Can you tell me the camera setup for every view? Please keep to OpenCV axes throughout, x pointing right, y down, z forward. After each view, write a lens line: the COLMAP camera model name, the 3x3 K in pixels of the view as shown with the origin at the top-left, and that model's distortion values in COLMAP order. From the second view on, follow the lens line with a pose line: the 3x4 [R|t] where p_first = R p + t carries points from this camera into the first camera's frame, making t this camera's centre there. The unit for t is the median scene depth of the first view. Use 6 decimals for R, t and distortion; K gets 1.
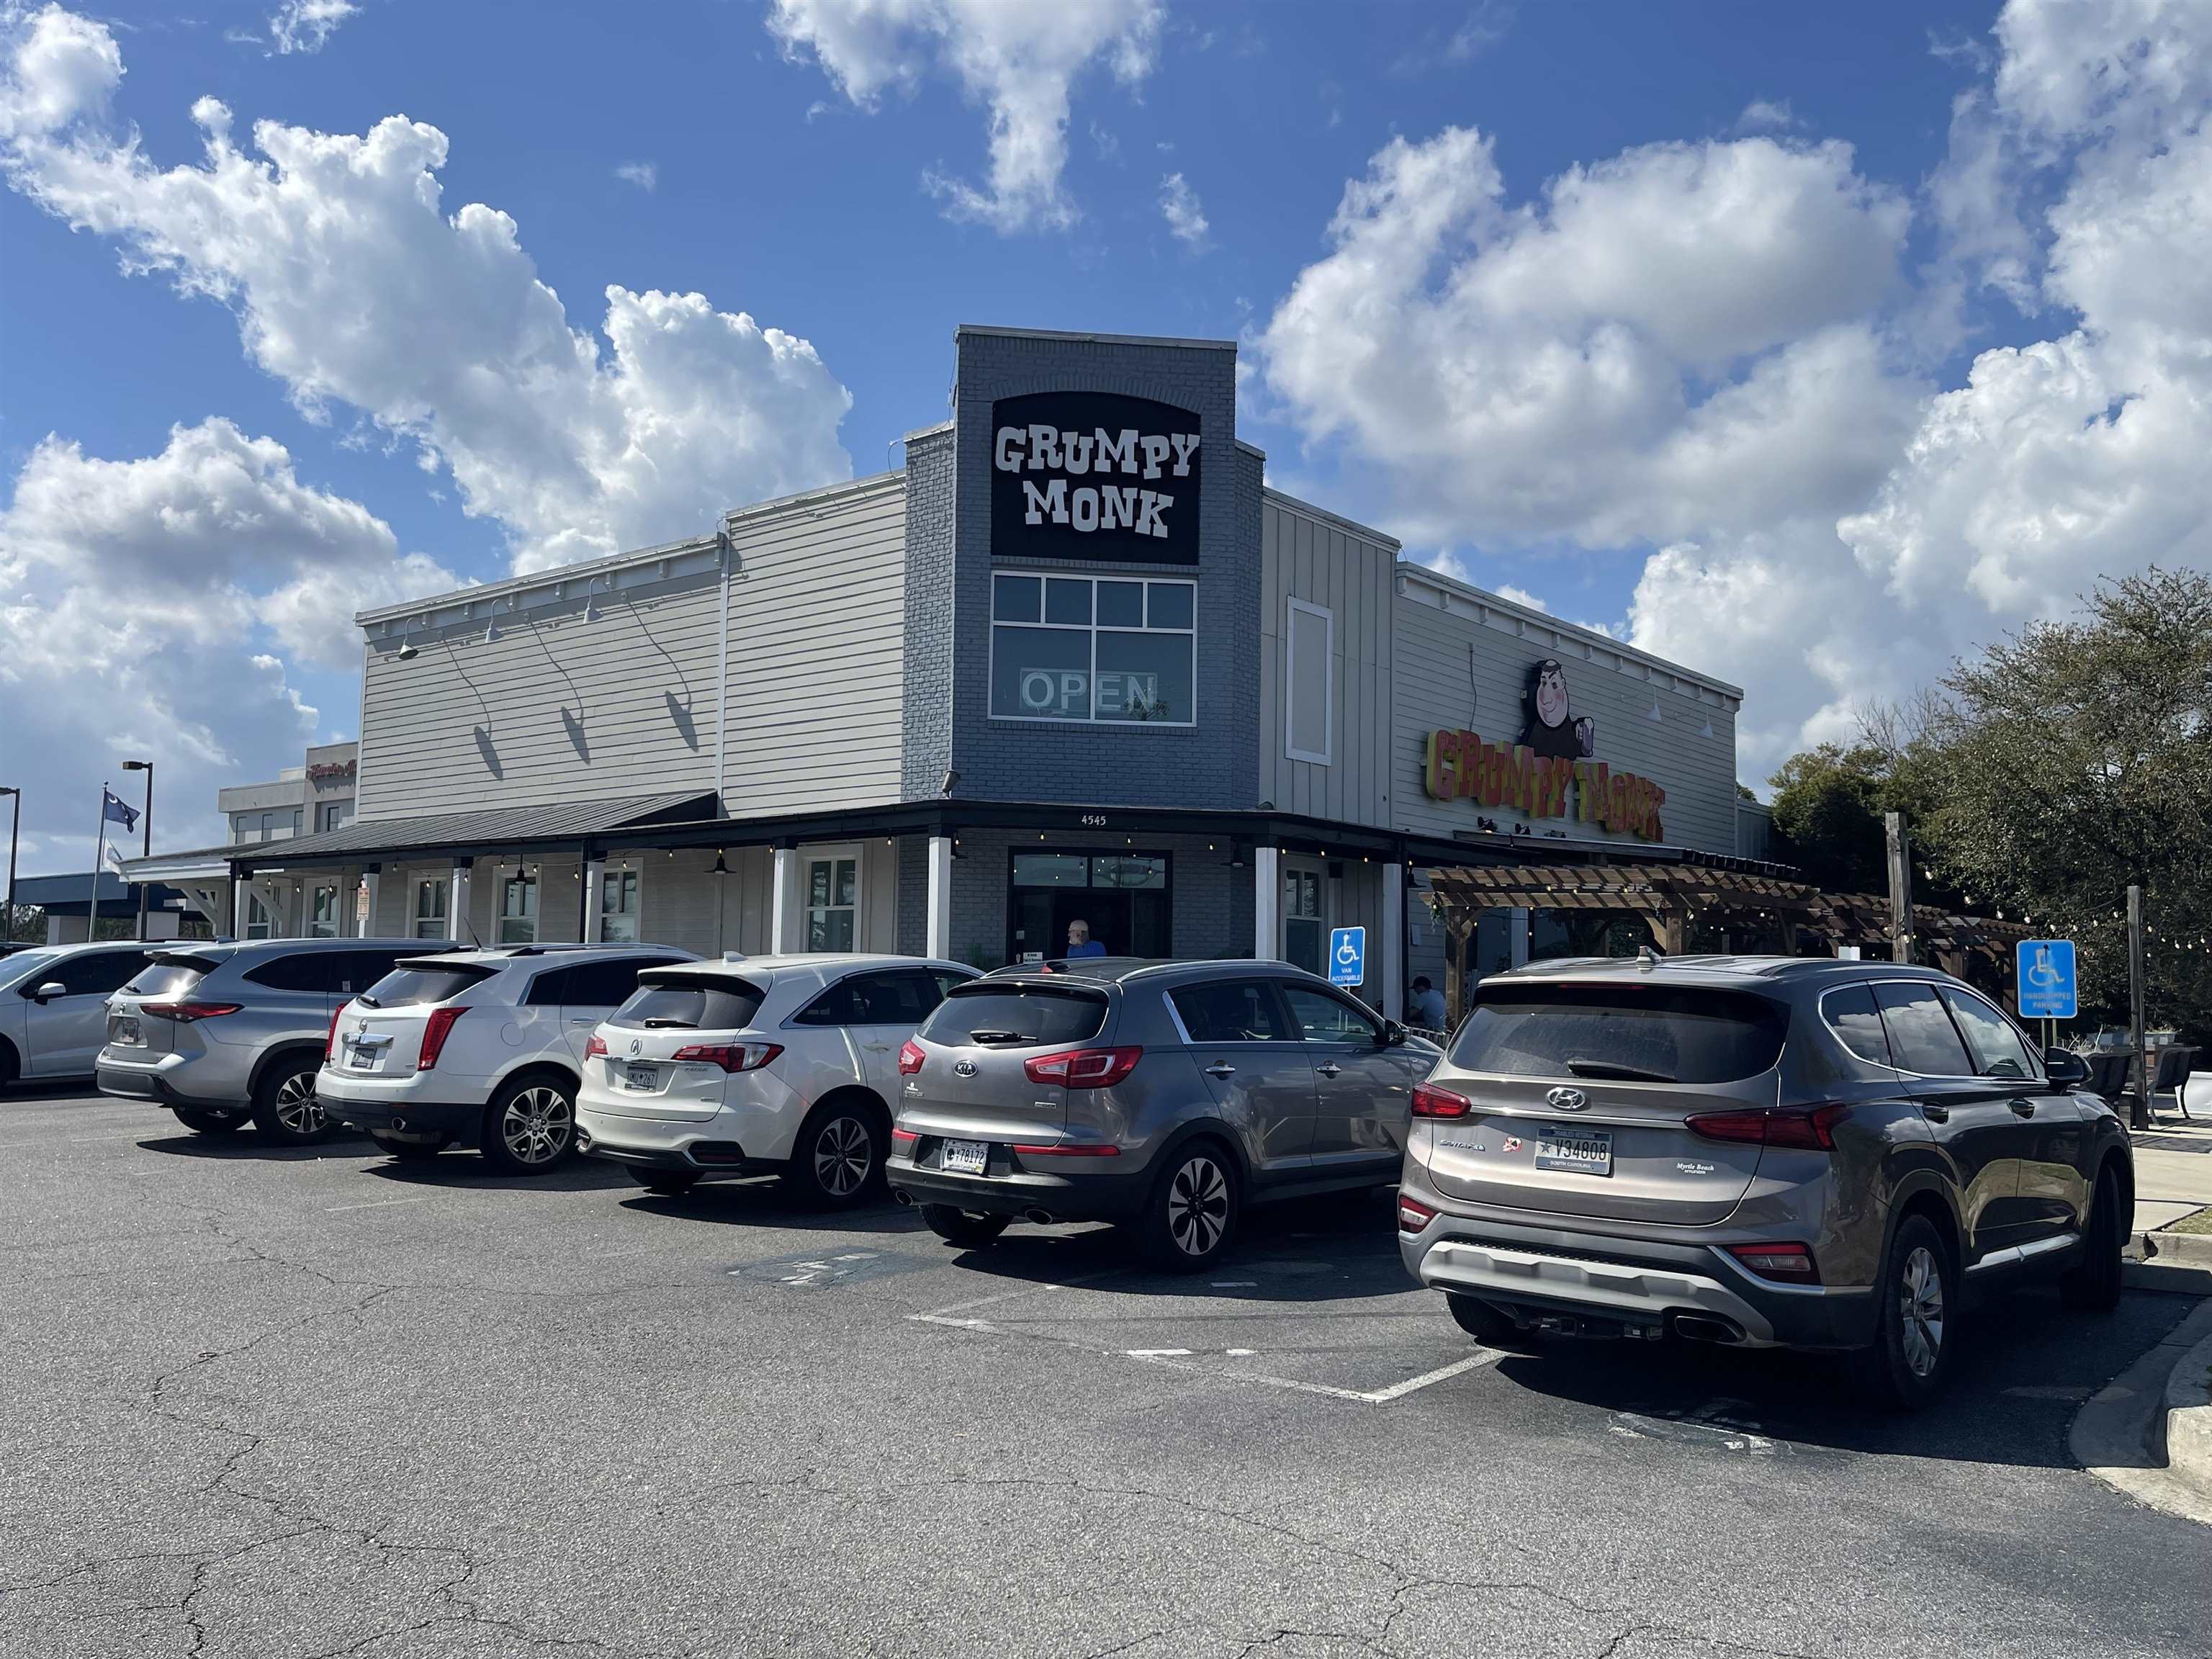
lens RADIAL K [[1752.8, 0, 1078.3], [0, 1752.8, 839.3], [0, 0, 1]] dist [0.036678, -0.028737]
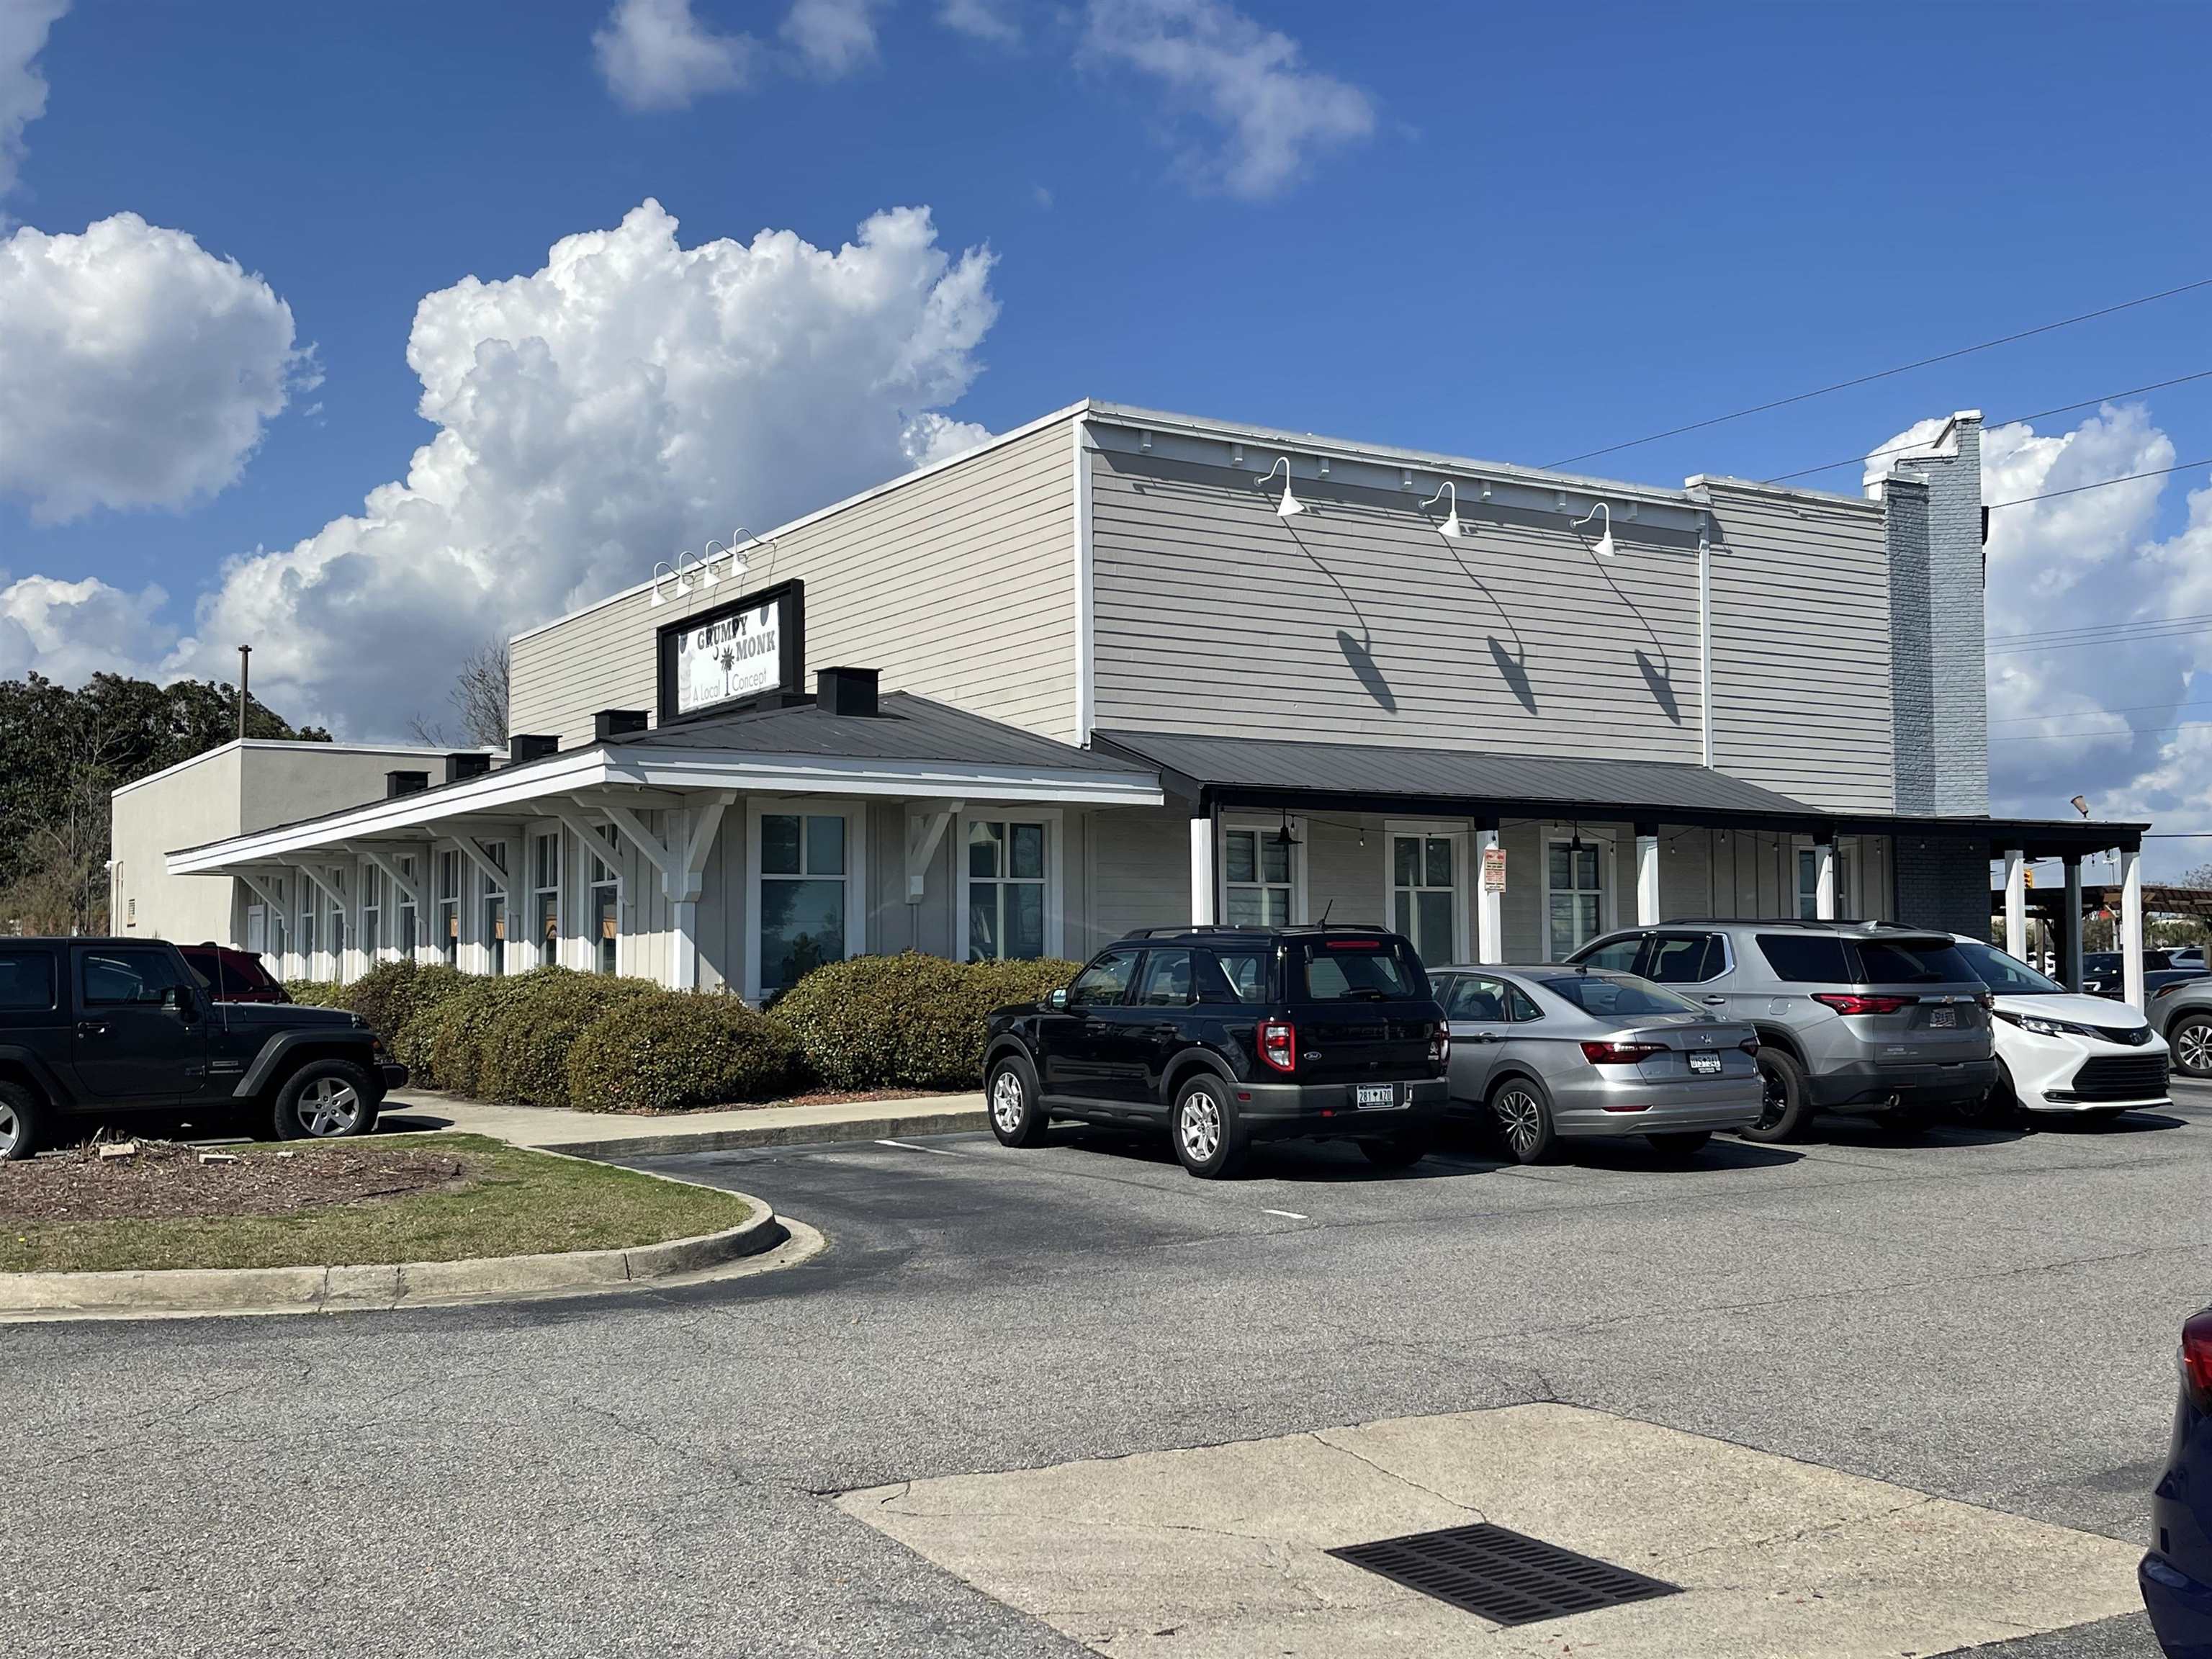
lens RADIAL K [[2231.7, 0, 1125.1], [0, 2231.7, 831.0], [0, 0, 1]] dist [0.060613, 0.000000]
pose [[0.317528, 0.040603, 0.947379, -1.666273], [-0.068338, 0.997465, -0.019845, 0.059865], [-0.945783, -0.058440, 0.319497, 1.035188]]
